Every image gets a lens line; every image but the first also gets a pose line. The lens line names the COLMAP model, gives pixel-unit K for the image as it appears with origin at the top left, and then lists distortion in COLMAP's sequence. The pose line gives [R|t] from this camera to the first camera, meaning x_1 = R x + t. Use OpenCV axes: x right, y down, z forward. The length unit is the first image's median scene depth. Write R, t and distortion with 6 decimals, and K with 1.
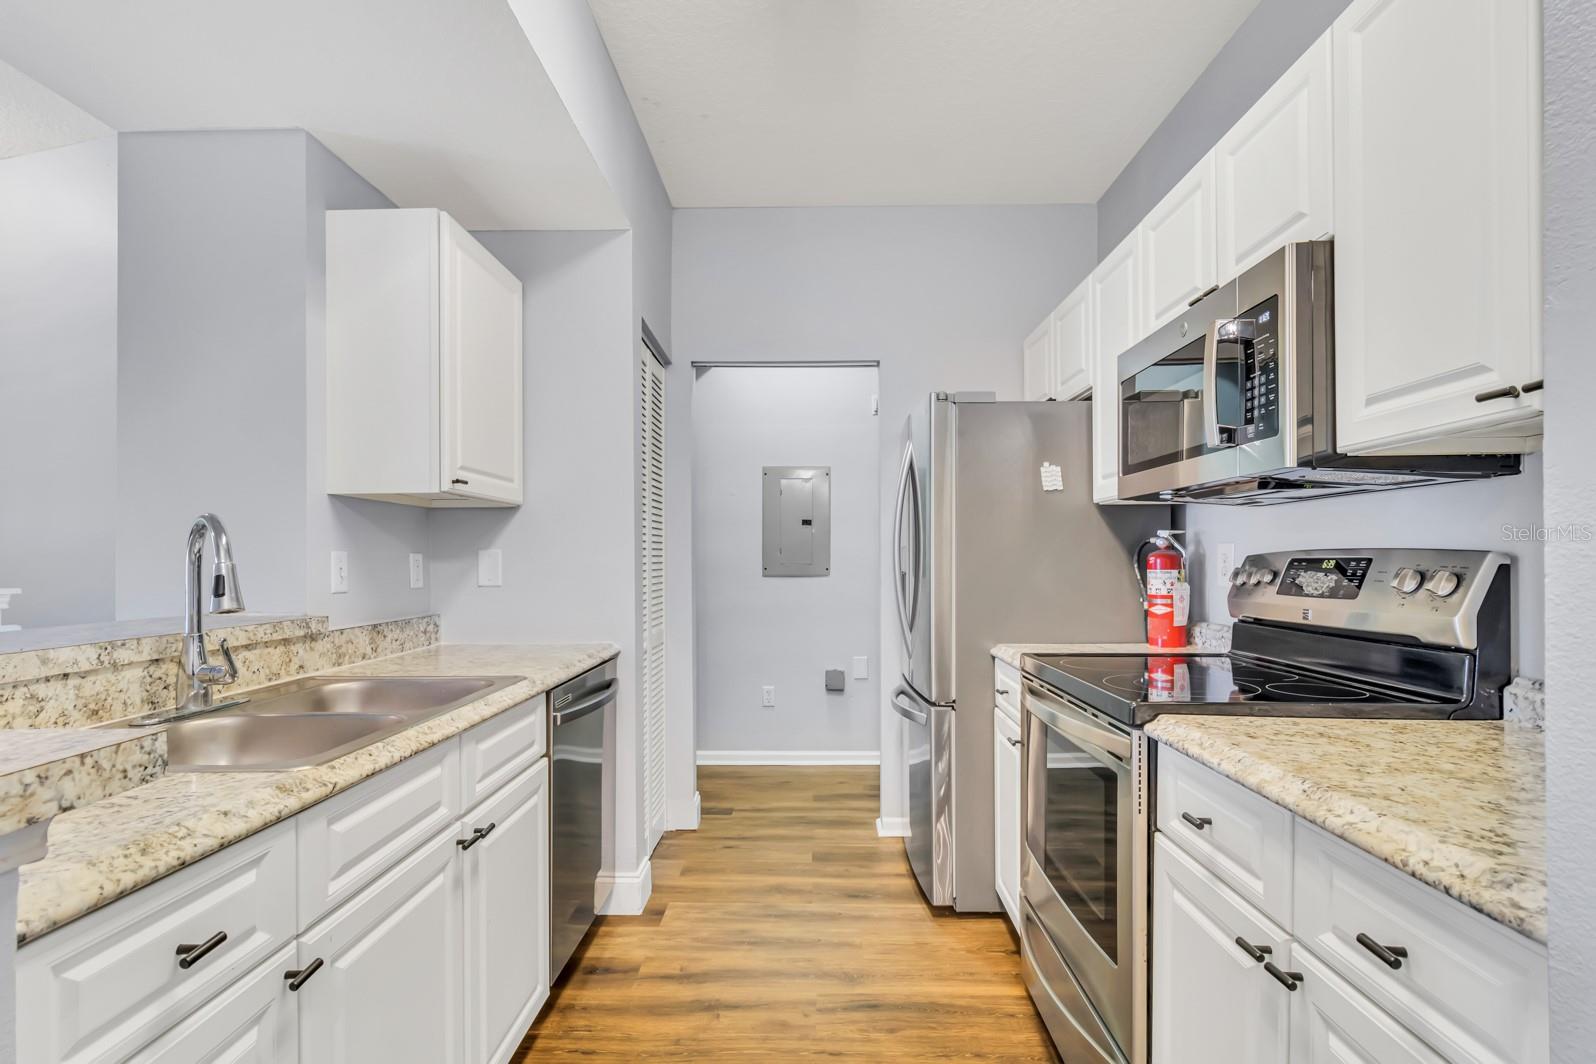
lens RADIAL K [[766.8, 0, 794.1], [0, 766.8, 556.2], [0, 0, 1]] dist [0.005061, 0.000382]
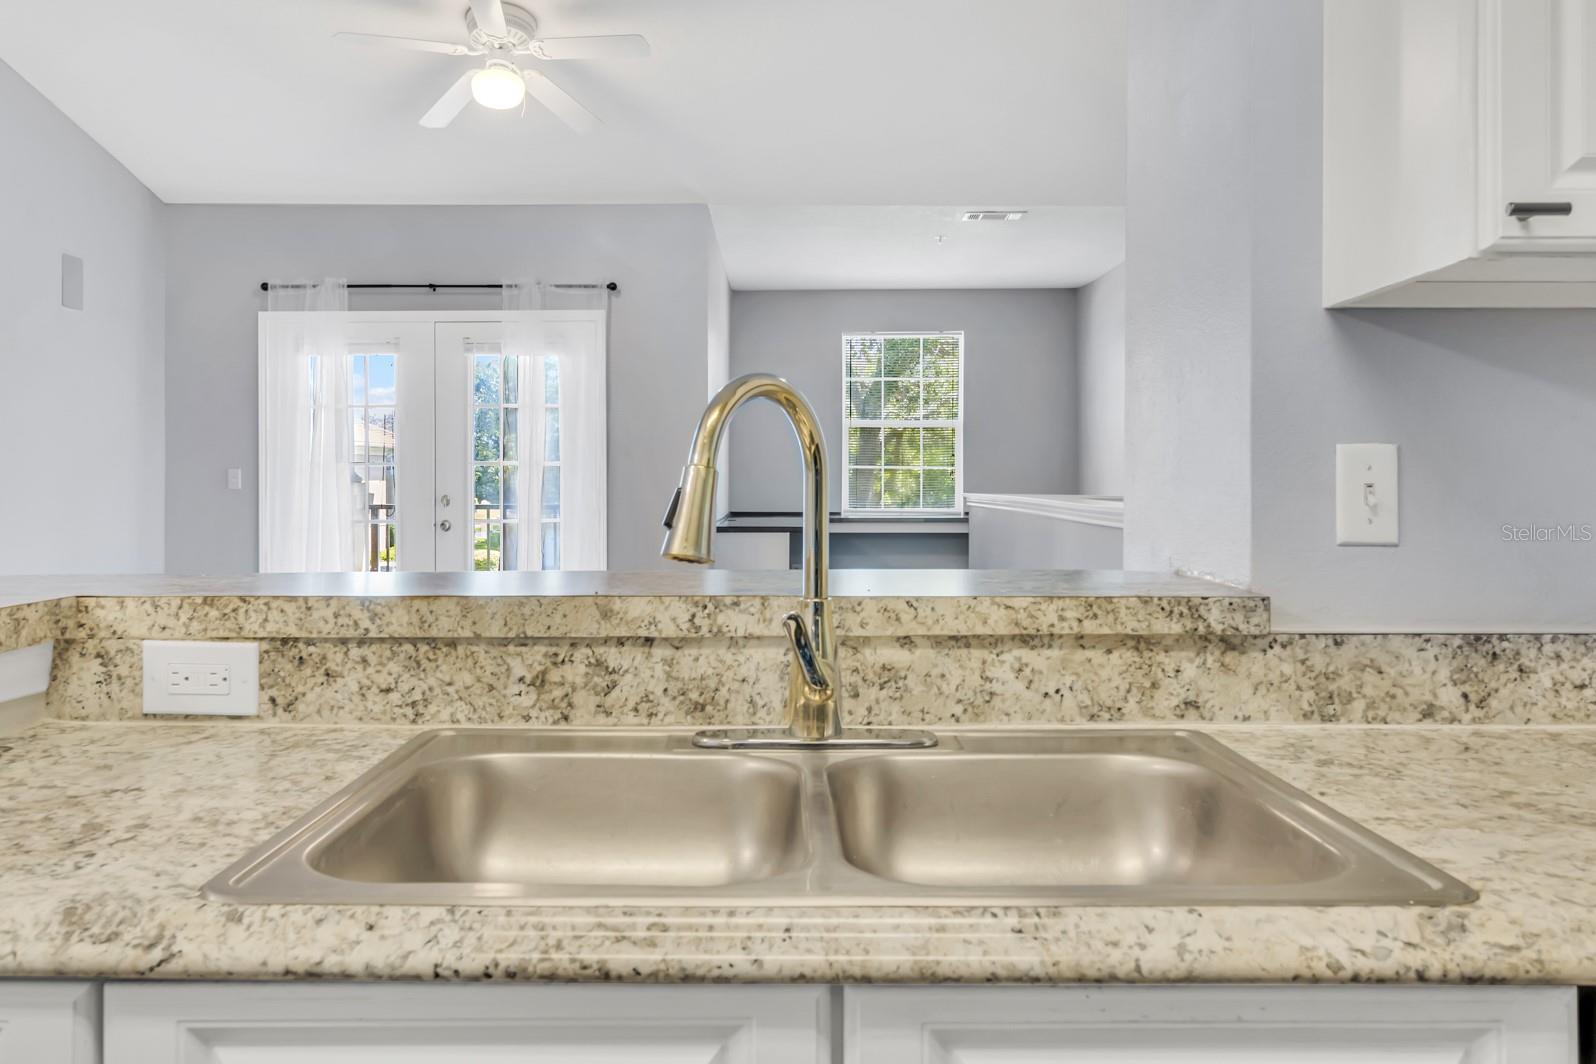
lens RADIAL K [[1222.4, 0, 812.7], [0, 1222.4, 475.9], [0, 0, 1]] dist [-0.002971, 0.001708]
pose [[0.016320, -0.003795, -0.999860, 0.071312], [0.003019, 0.999988, -0.003746, 0.014673], [0.999862, -0.002958, 0.016332, 0.844693]]
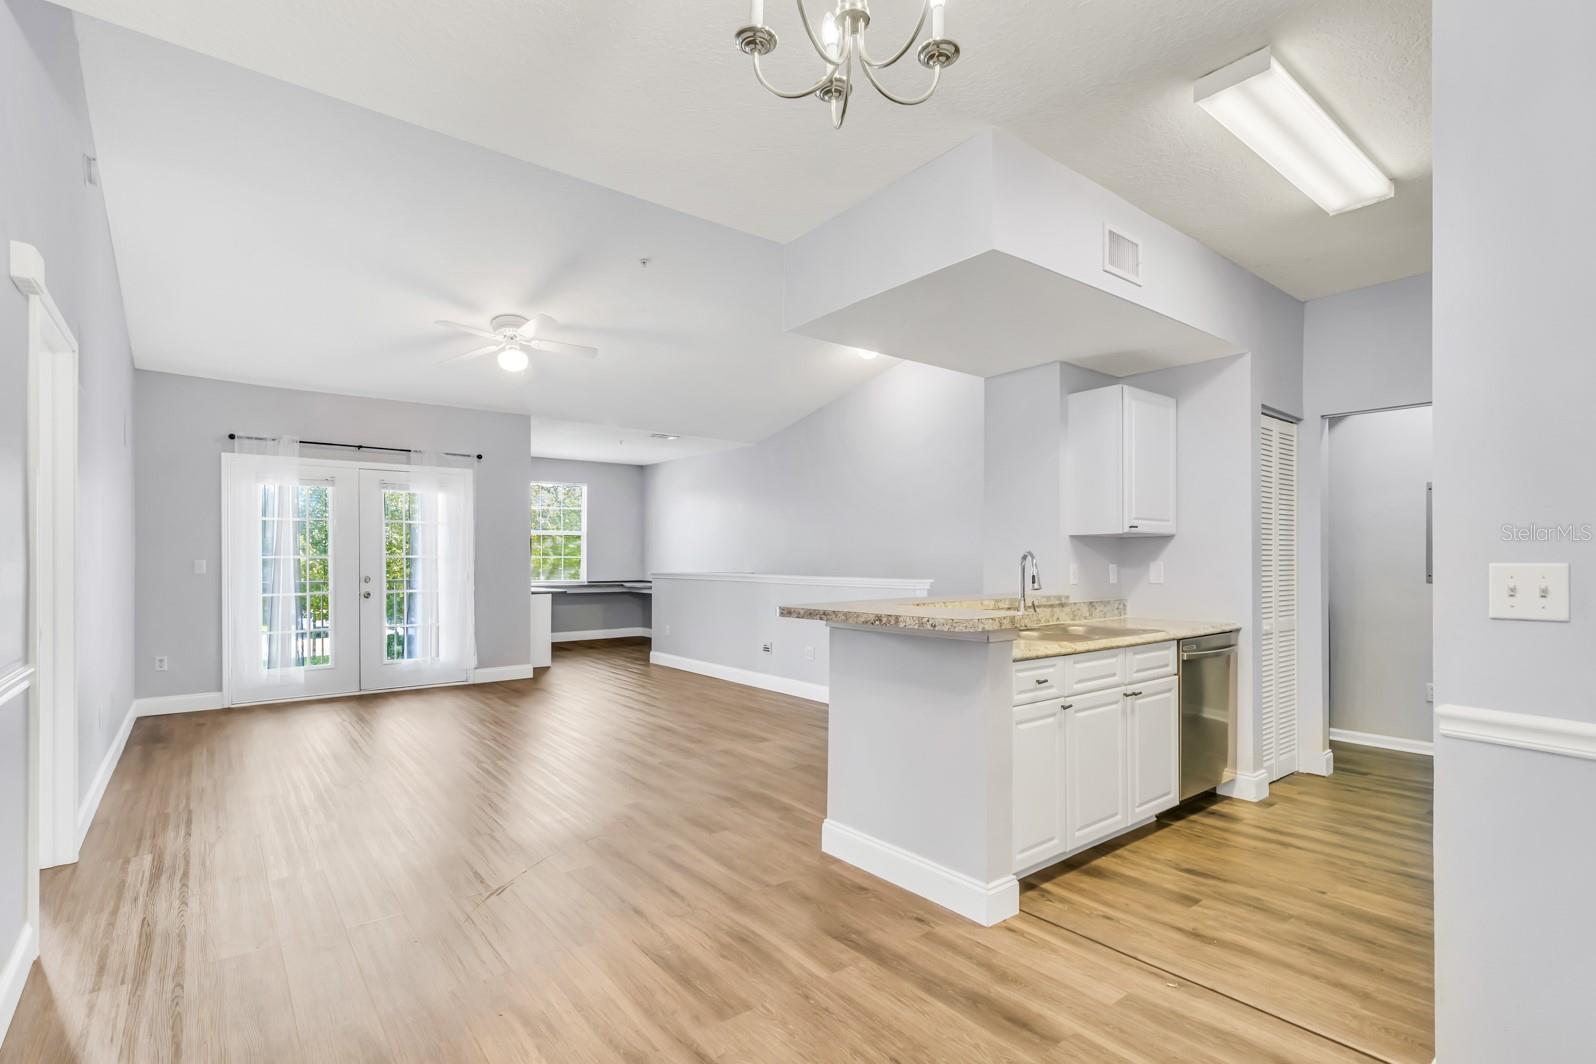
lens RADIAL K [[746.4, 0, 793.0], [0, 746.4, 565.2], [0, 0, 1]] dist [-0.003233, 0.000345]
pose [[0.633418, 0.006146, -0.773786, 0.531950], [0.002544, 0.999947, 0.010024, -0.027921], [0.773806, -0.008318, 0.633368, -0.947551]]
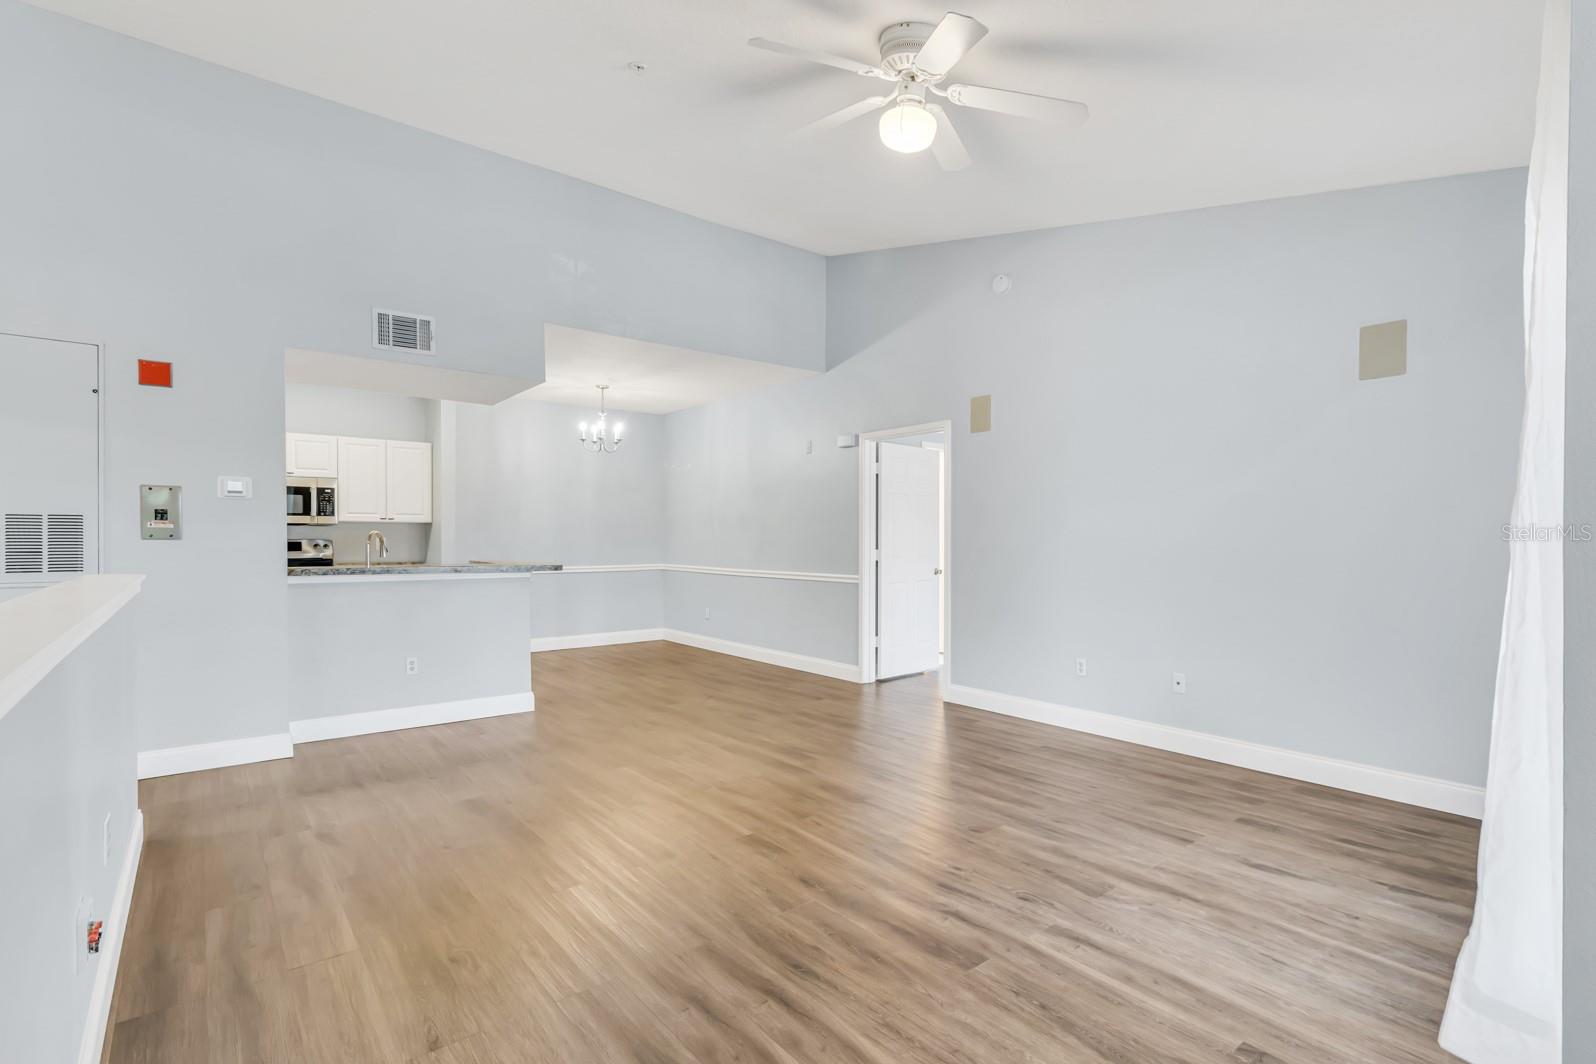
lens RADIAL K [[746.4, 0, 805.9], [0, 746.4, 540.0], [0, 0, 1]] dist [-0.003233, 0.000345]
pose [[-0.643717, -0.002331, 0.765260, -3.931694], [-0.002498, 0.999996, 0.000945, -0.015989], [-0.765259, -0.001303, -0.643721, 1.406321]]
